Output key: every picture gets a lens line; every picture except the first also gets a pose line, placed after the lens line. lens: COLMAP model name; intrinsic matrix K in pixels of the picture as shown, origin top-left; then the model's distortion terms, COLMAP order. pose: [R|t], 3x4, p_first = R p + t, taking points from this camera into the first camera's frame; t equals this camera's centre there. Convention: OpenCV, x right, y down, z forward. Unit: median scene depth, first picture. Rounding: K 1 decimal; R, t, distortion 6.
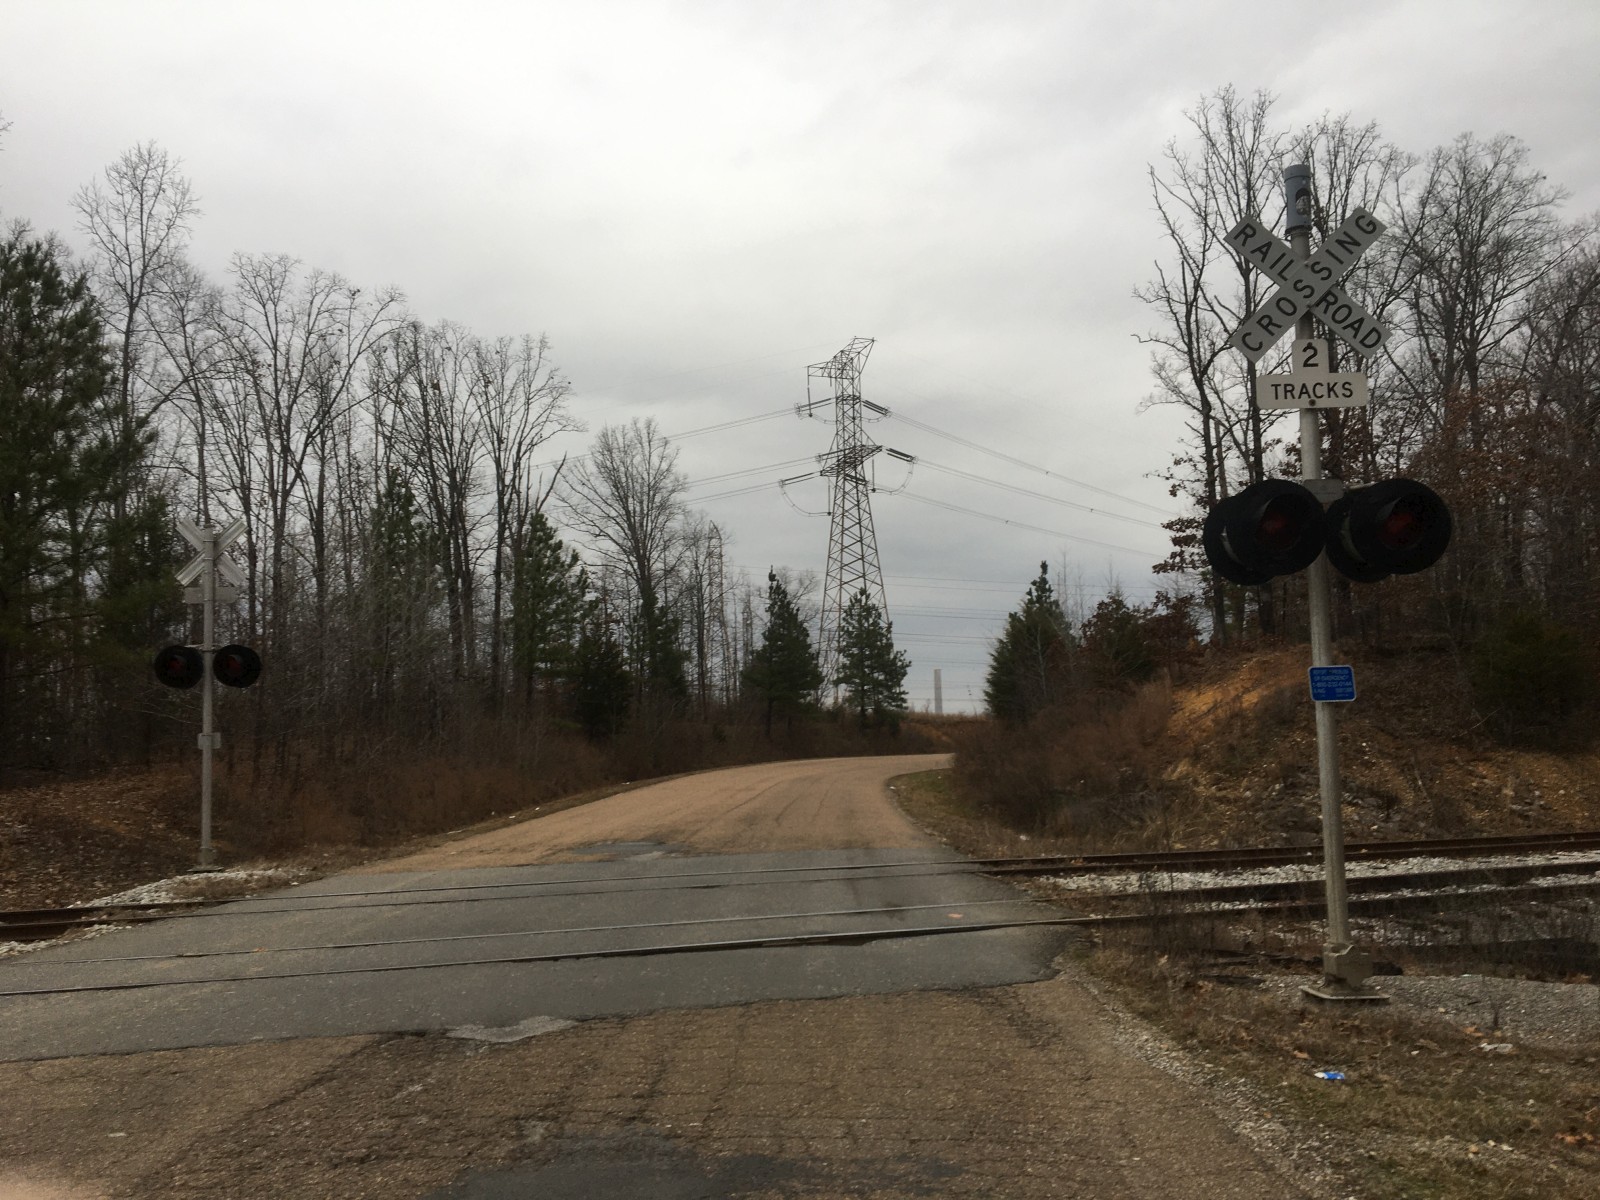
lens RADIAL K [[1302.9, 0, 782.0], [0, 1302.9, 580.7], [0, 0, 1]] dist [0.052187, -0.072719]
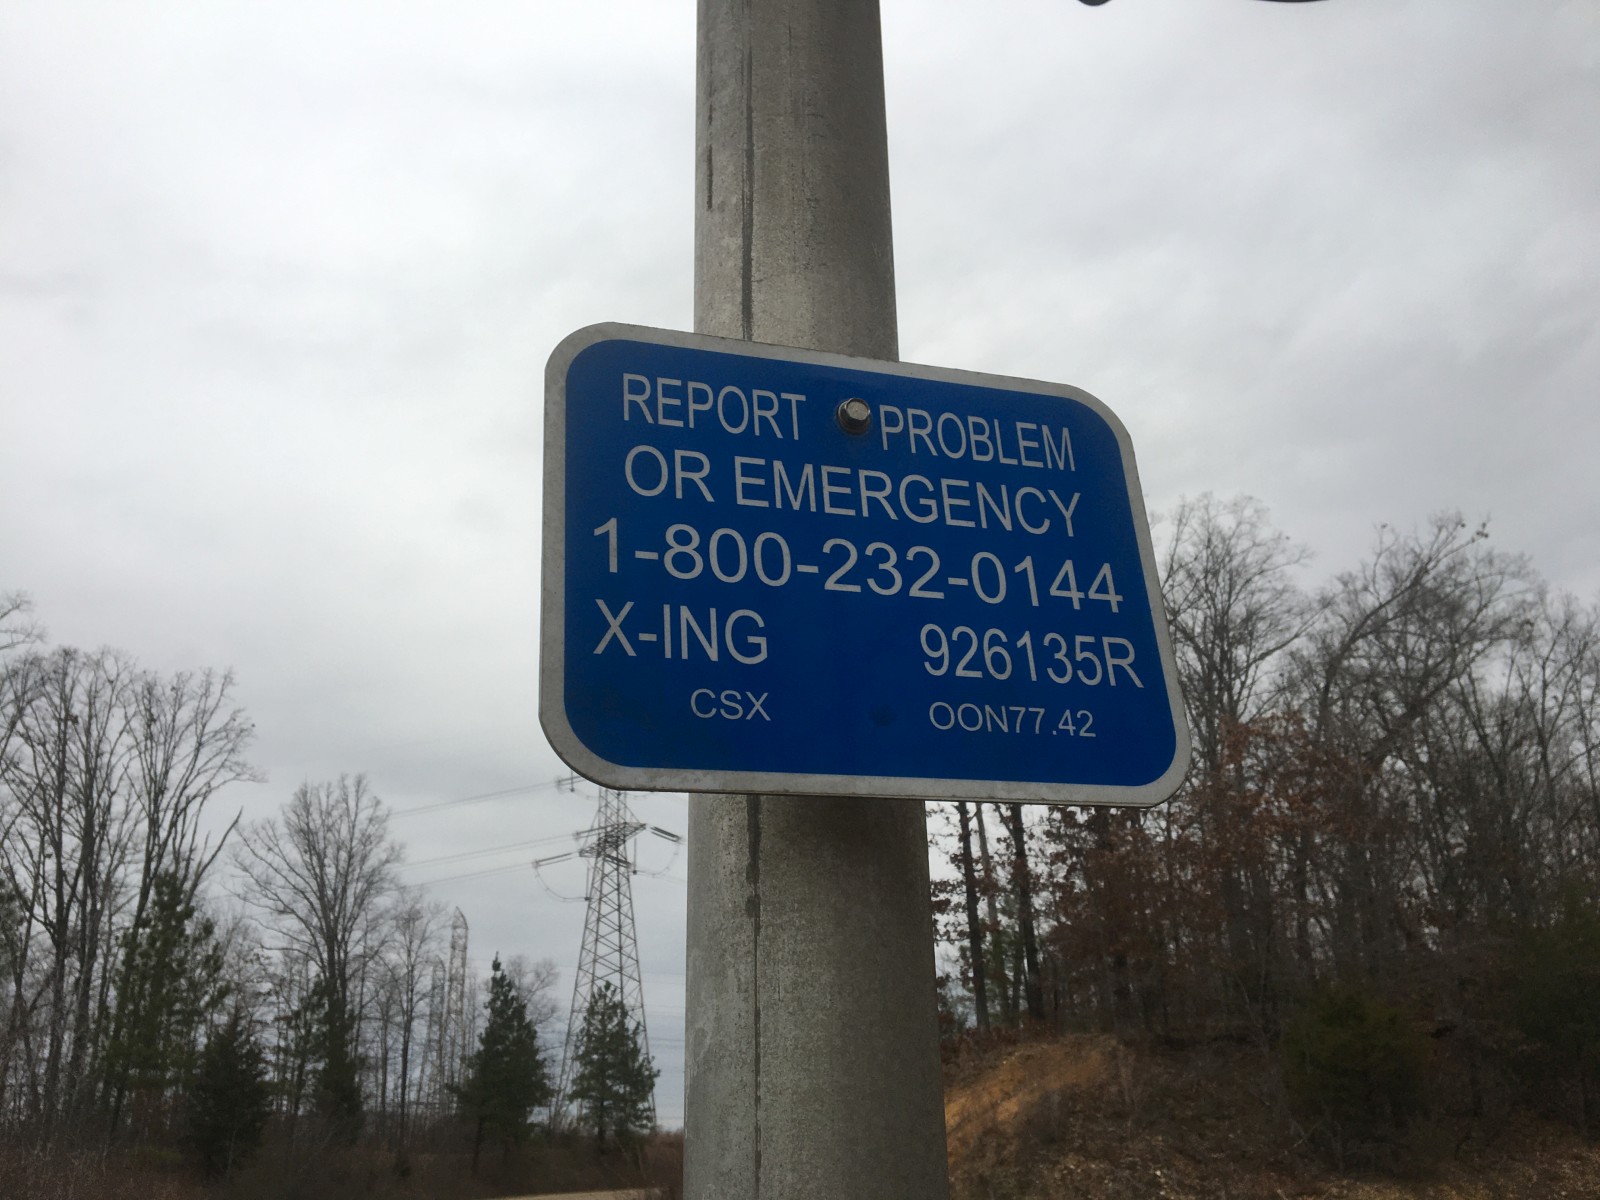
lens RADIAL K [[1349.9, 0, 781.3], [0, 1349.9, 592.2], [0, 0, 1]] dist [0.092578, -0.181910]
pose [[0.985856, 0.053216, 0.158921, 0.080630], [-0.007631, 0.961518, -0.274635, 0.019997], [-0.167420, 0.269538, 0.948325, 0.185706]]
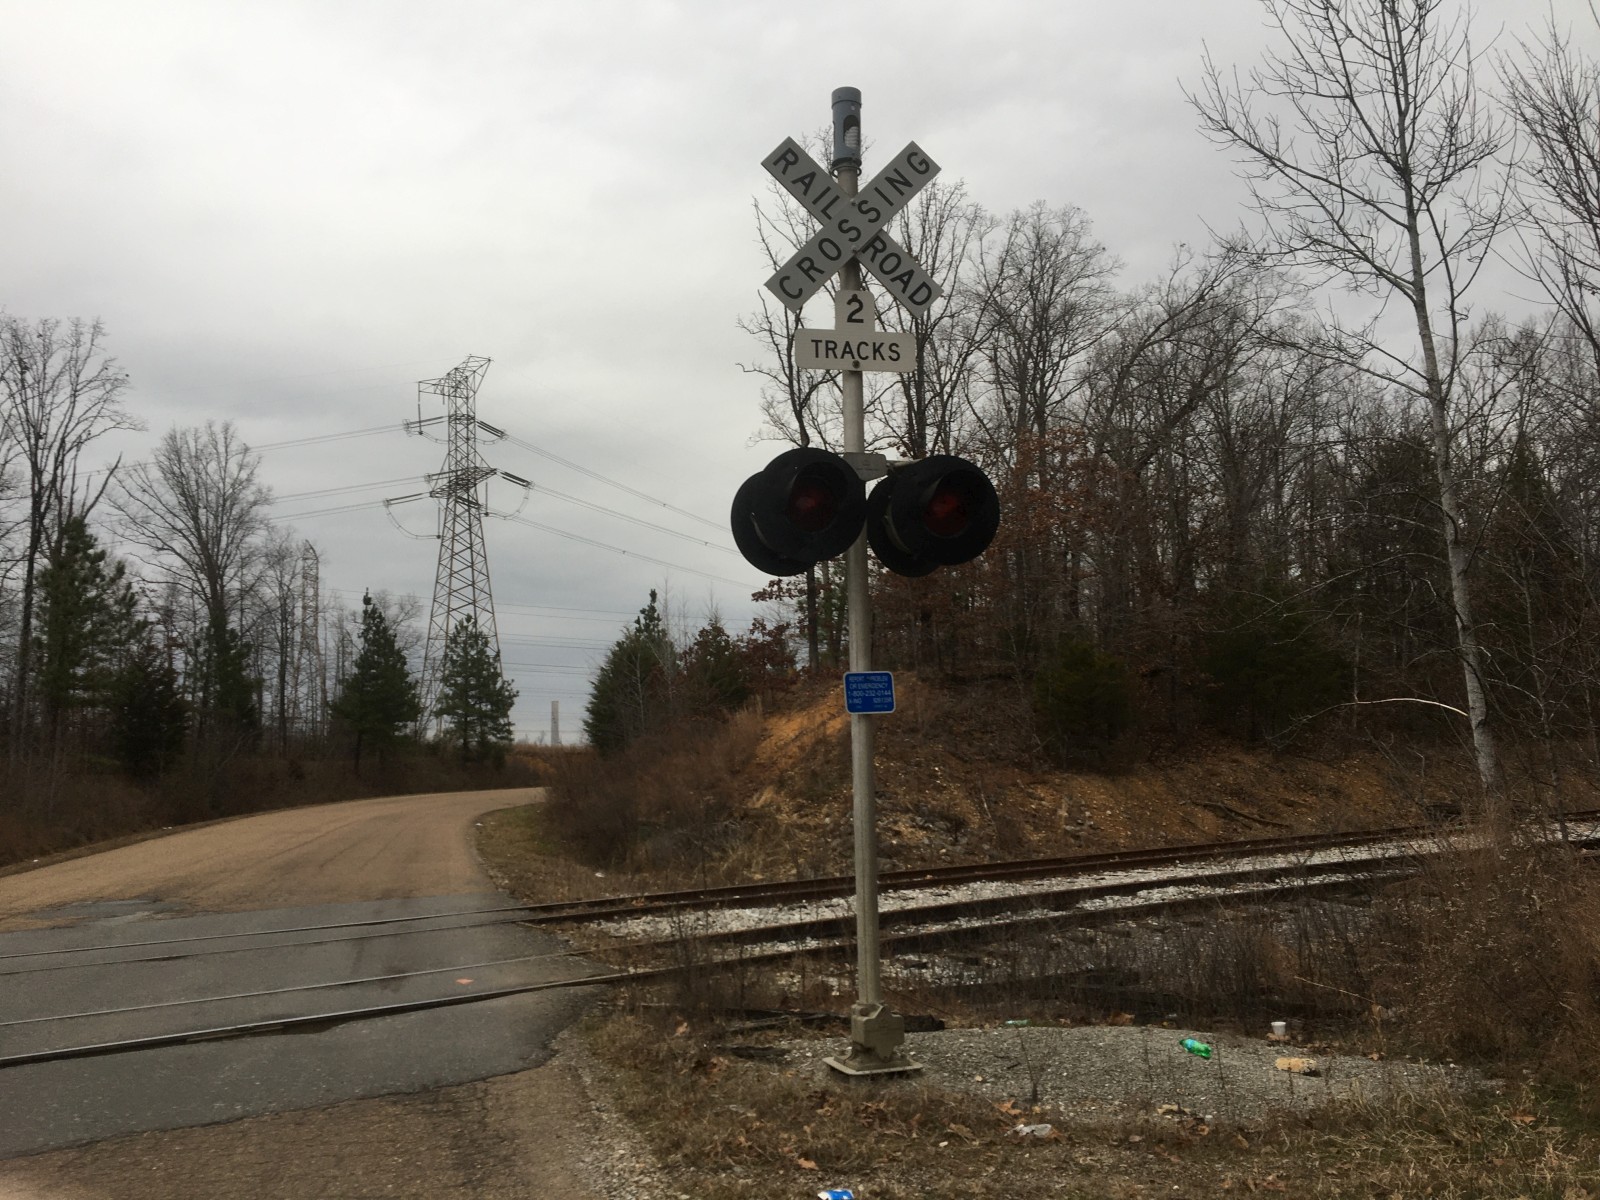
lens RADIAL K [[1309.7, 0, 774.8], [0, 1309.7, 593.5], [0, 0, 1]] dist [0.096401, -0.176841]
pose [[0.959434, 0.024542, 0.280862, 0.024943], [-0.020770, 0.999650, -0.016399, 0.006001], [-0.281166, 0.009900, 0.959608, 0.041813]]
